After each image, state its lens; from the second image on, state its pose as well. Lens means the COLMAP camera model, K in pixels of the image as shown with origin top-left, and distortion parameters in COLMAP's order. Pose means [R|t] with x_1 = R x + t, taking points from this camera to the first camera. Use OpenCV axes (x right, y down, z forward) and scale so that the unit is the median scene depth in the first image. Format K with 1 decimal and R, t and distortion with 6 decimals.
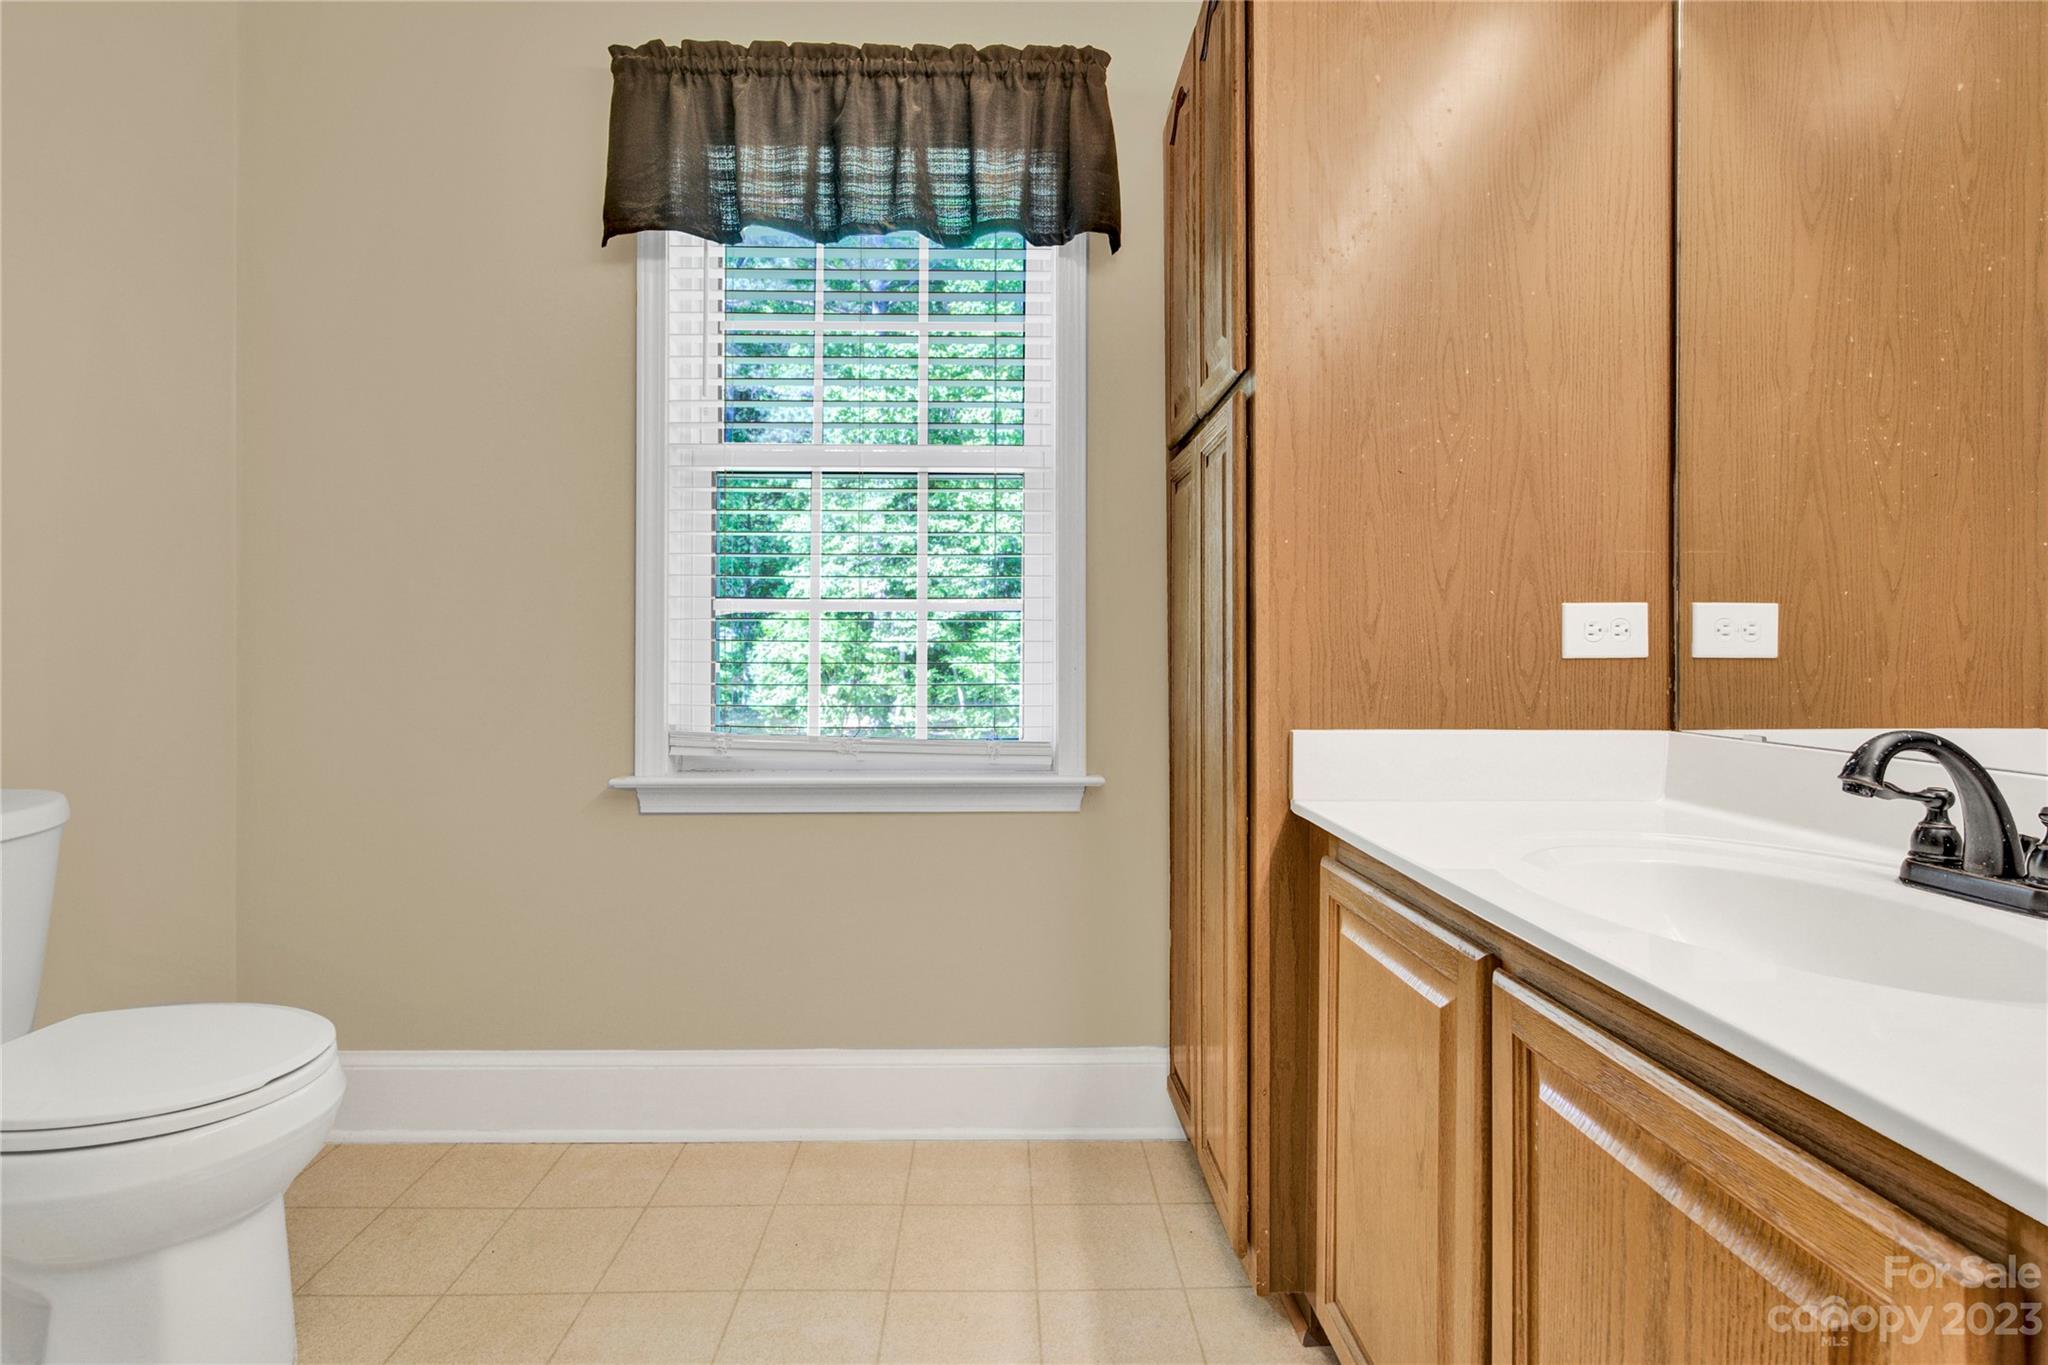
lens RADIAL K [[946.3, 0, 973.5], [0, 946.3, 657.3], [0, 0, 1]] dist [0.000591, 0.000580]
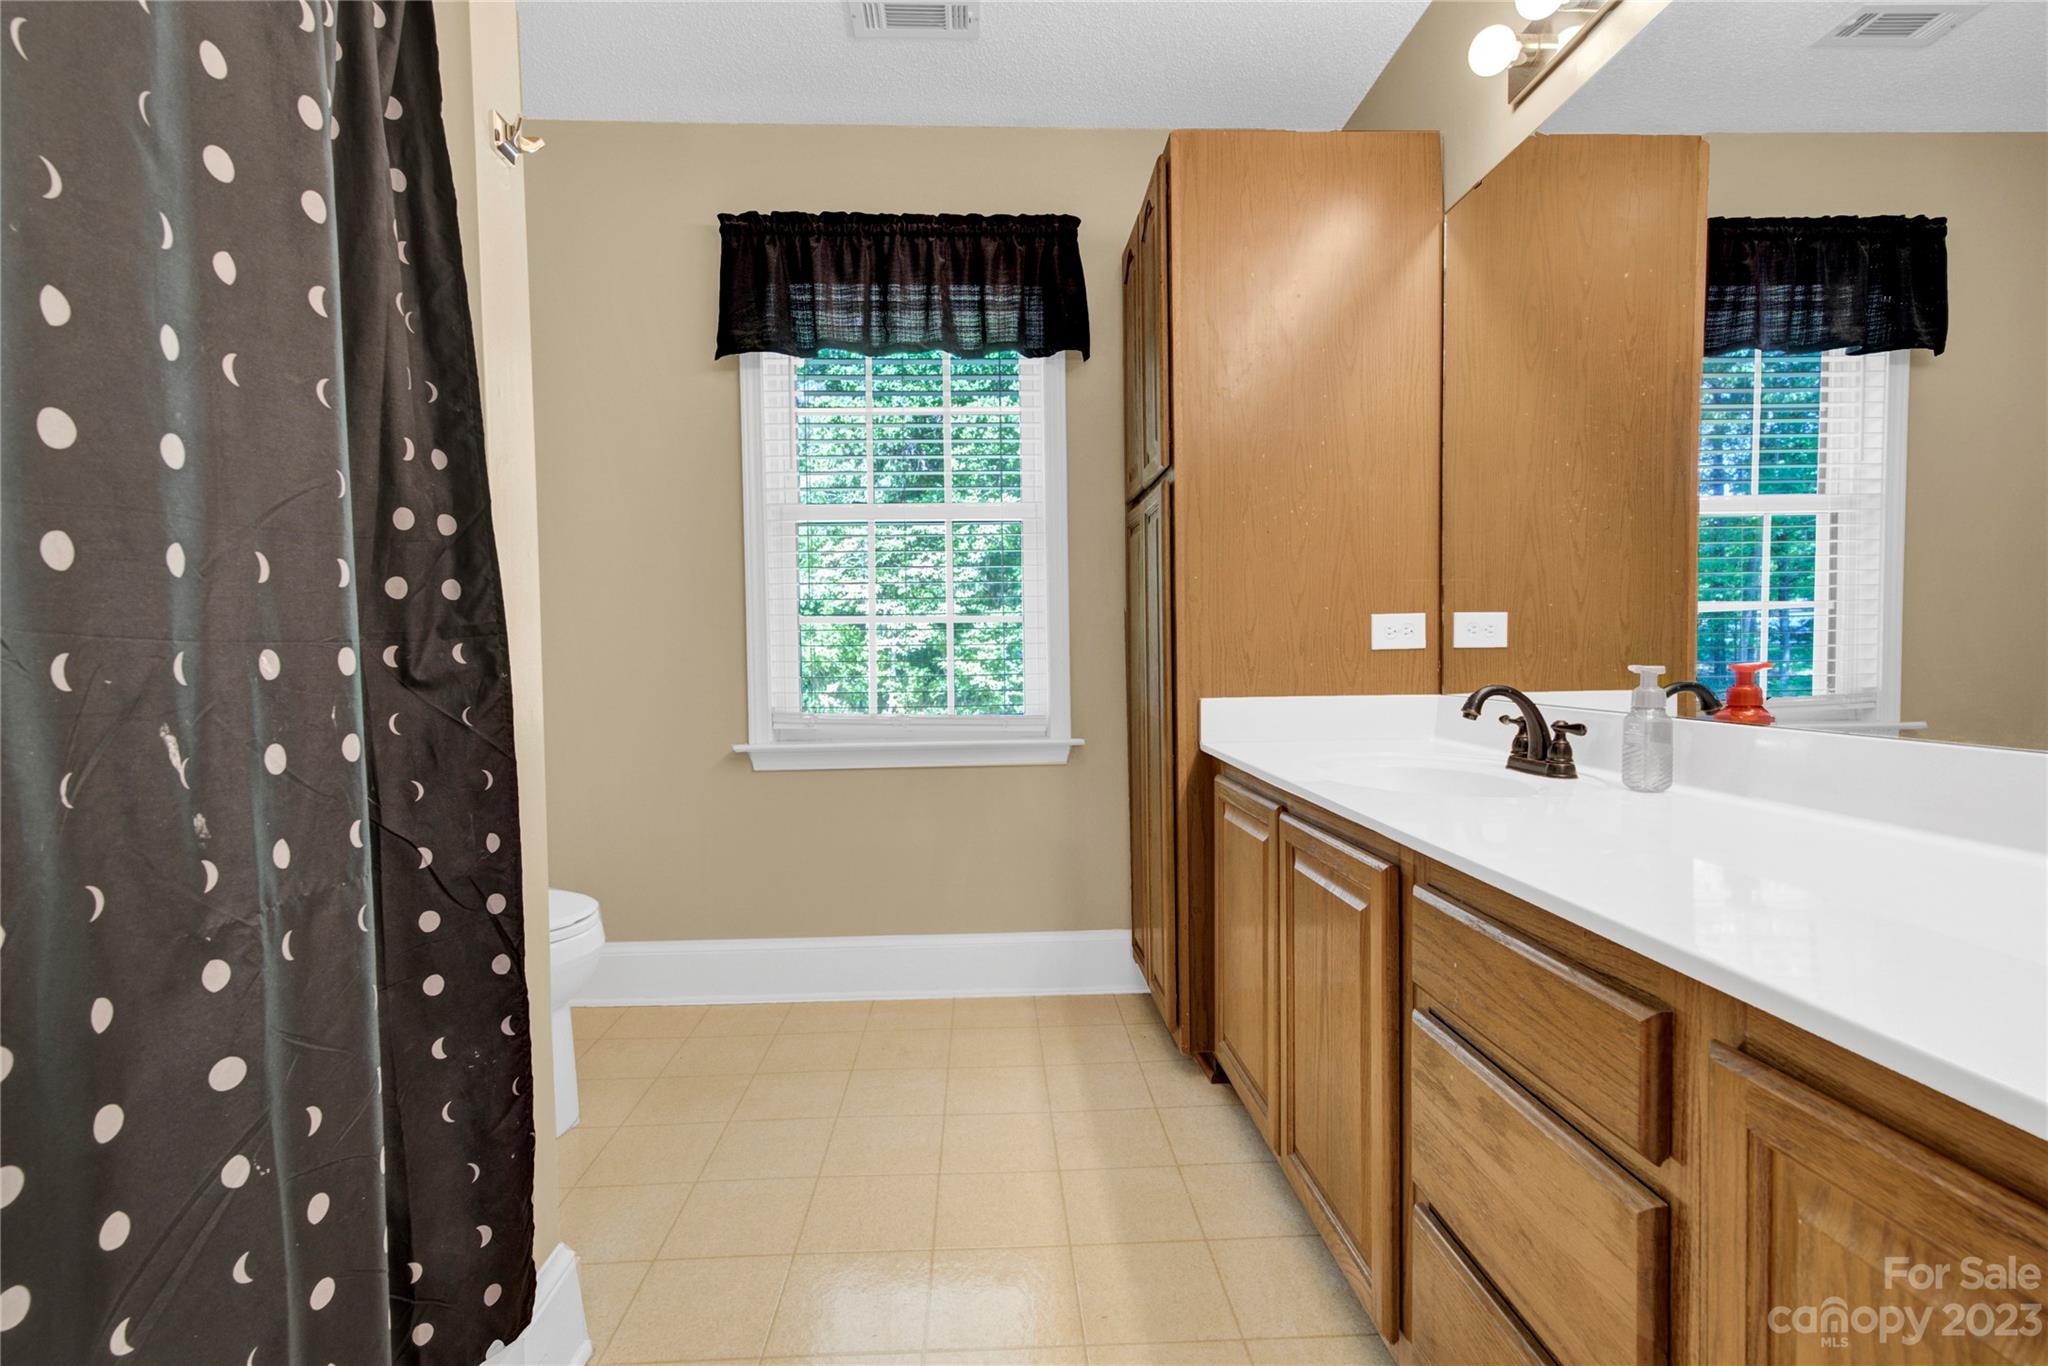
lens RADIAL K [[945.8, 0, 1021.1], [0, 945.8, 682.3], [0, 0, 1]] dist [0.000311, 0.001418]
pose [[0.997711, -0.018070, 0.065163, -0.046720], [0.016244, 0.999463, 0.028444, 0.000998], [-0.065642, -0.027321, 0.997469, -0.412410]]
